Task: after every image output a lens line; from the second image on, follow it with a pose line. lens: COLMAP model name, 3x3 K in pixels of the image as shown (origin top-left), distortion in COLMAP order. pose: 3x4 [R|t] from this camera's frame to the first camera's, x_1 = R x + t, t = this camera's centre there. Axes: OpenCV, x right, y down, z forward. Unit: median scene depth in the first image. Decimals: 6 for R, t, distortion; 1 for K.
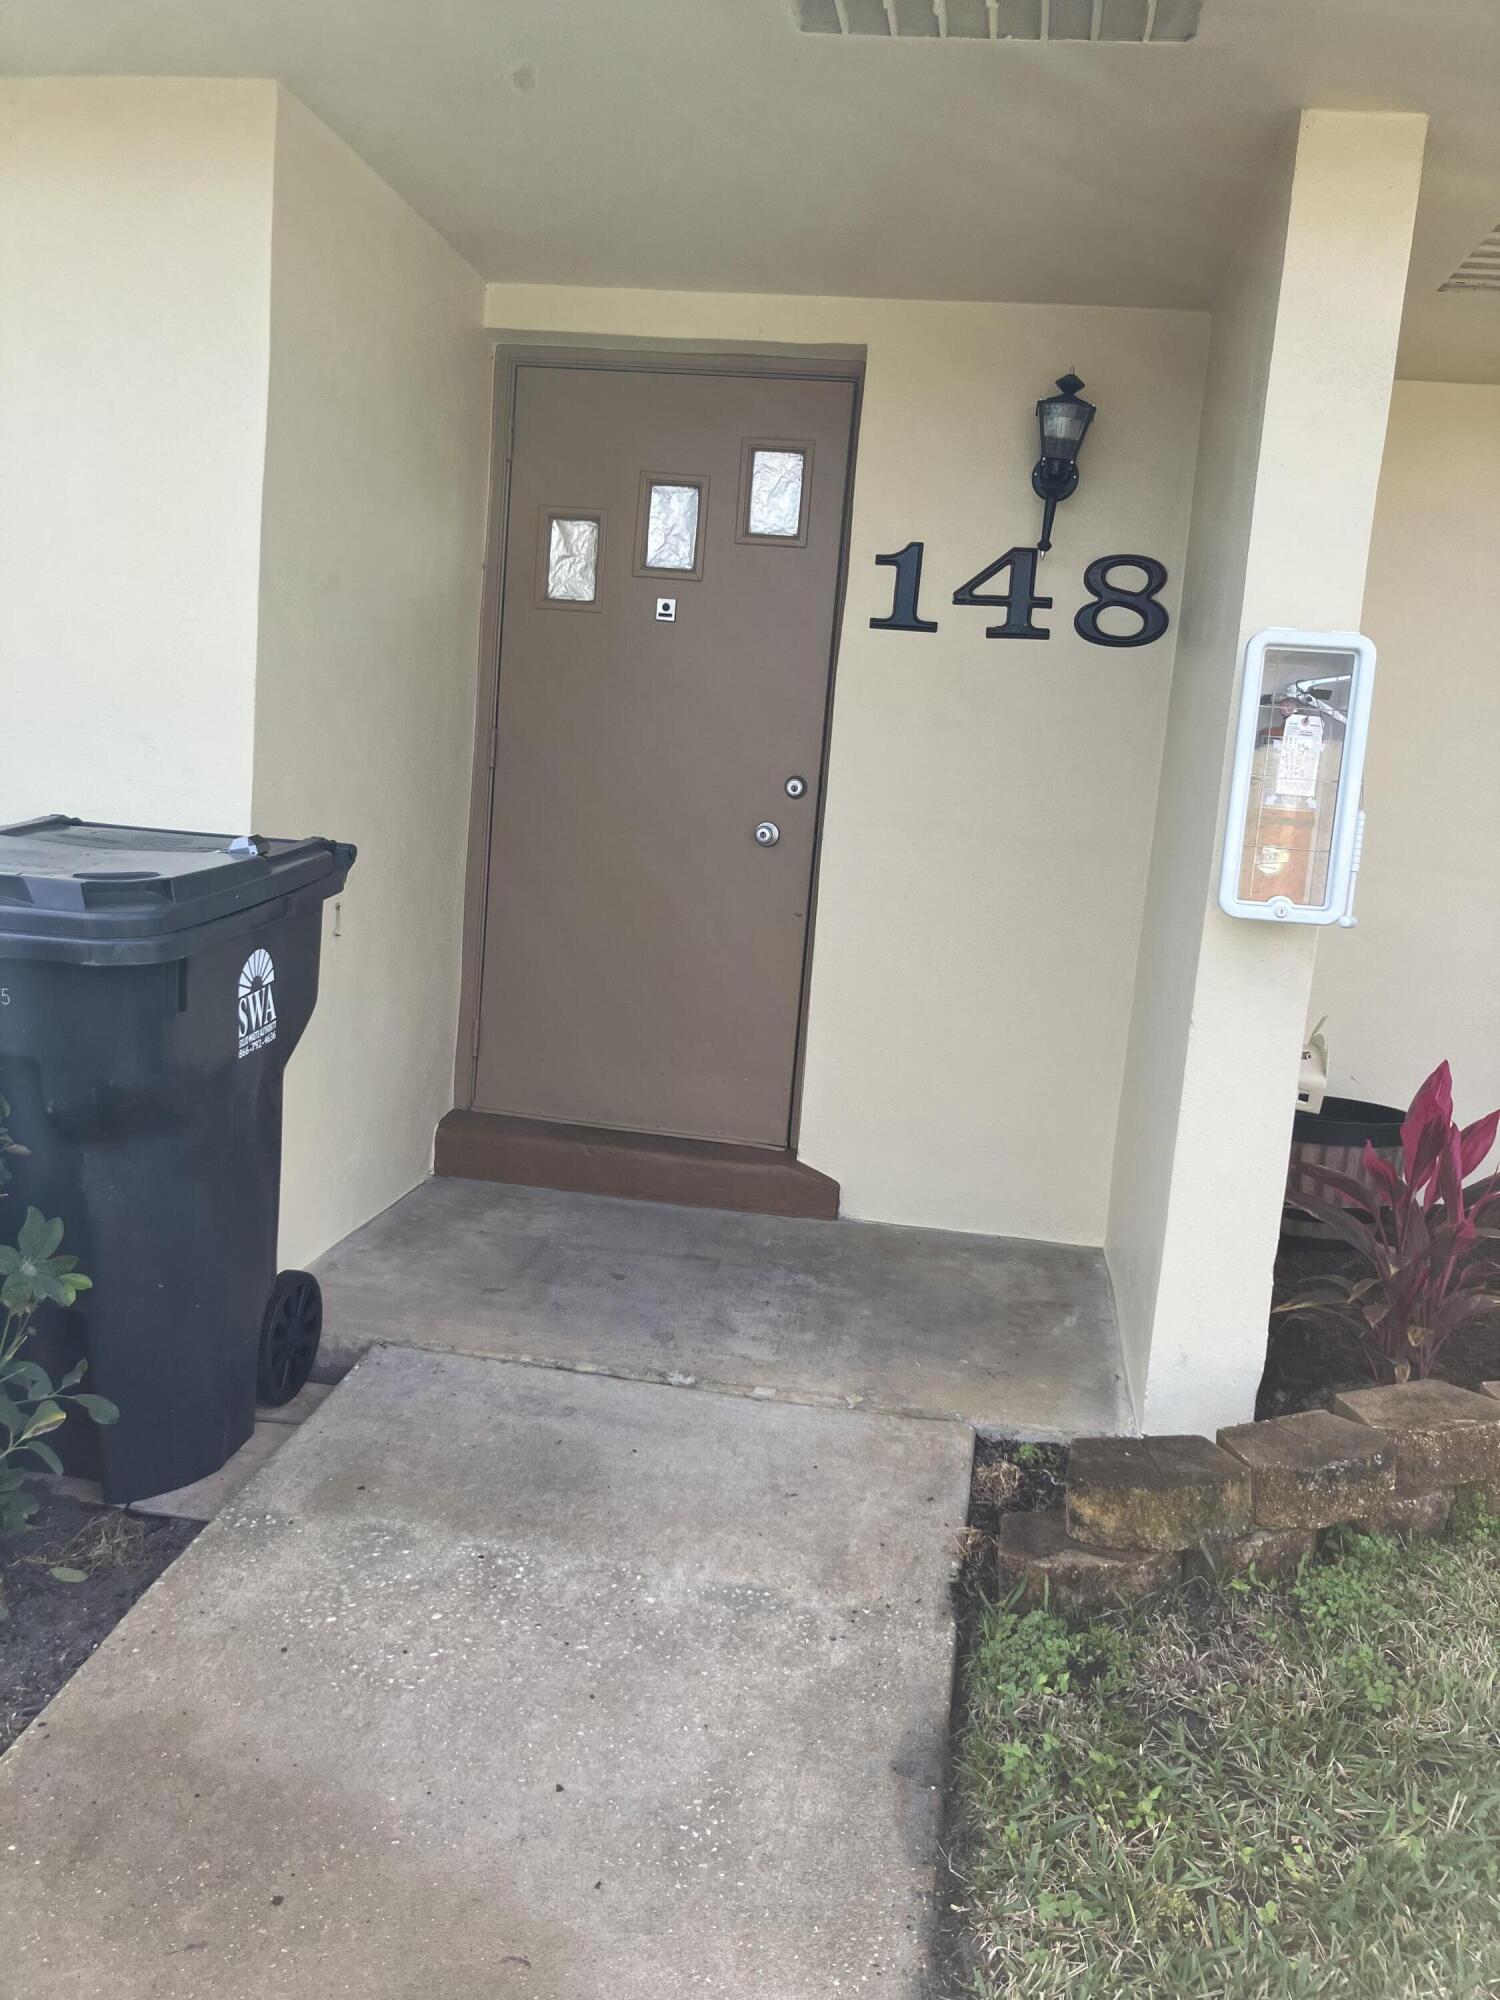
lens RADIAL K [[1633.1, 0, 819.1], [0, 1633.1, 1002.0], [0, 0, 1]] dist [0.039264, 0.002806]
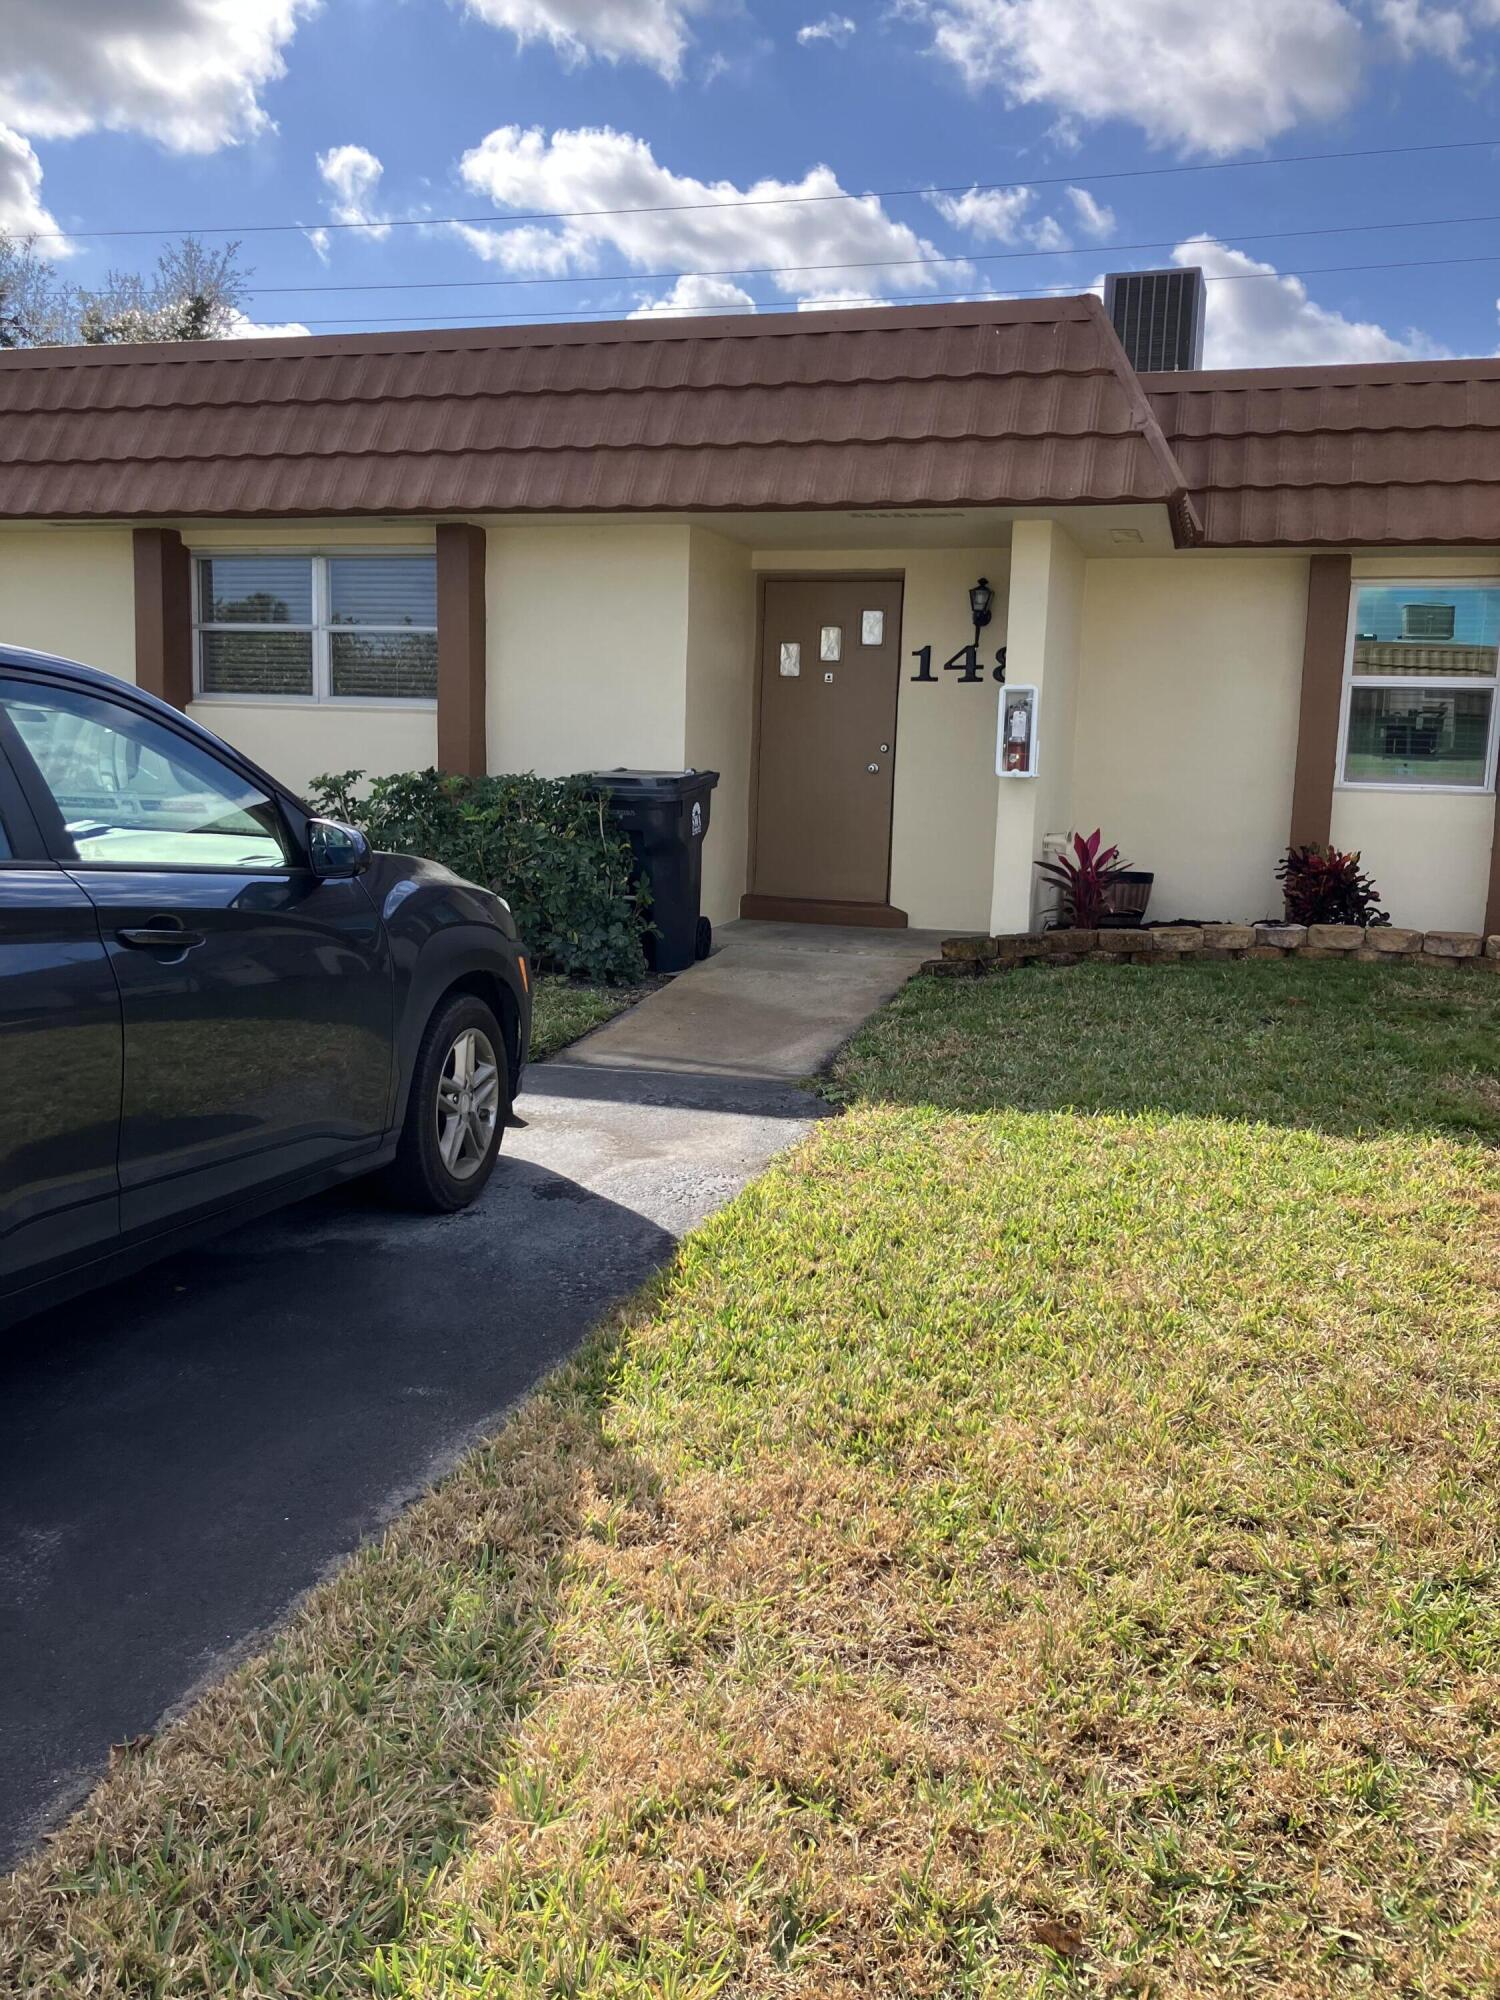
lens RADIAL K [[1694.8, 0, 750.7], [0, 1694.8, 992.0], [0, 0, 1]] dist [0.004636, 0.034532]
pose [[0.983050, -0.028803, -0.181061, 0.243323], [0.026677, 0.999544, -0.014166, 0.267413], [0.181387, 0.009095, 0.983370, -1.542740]]
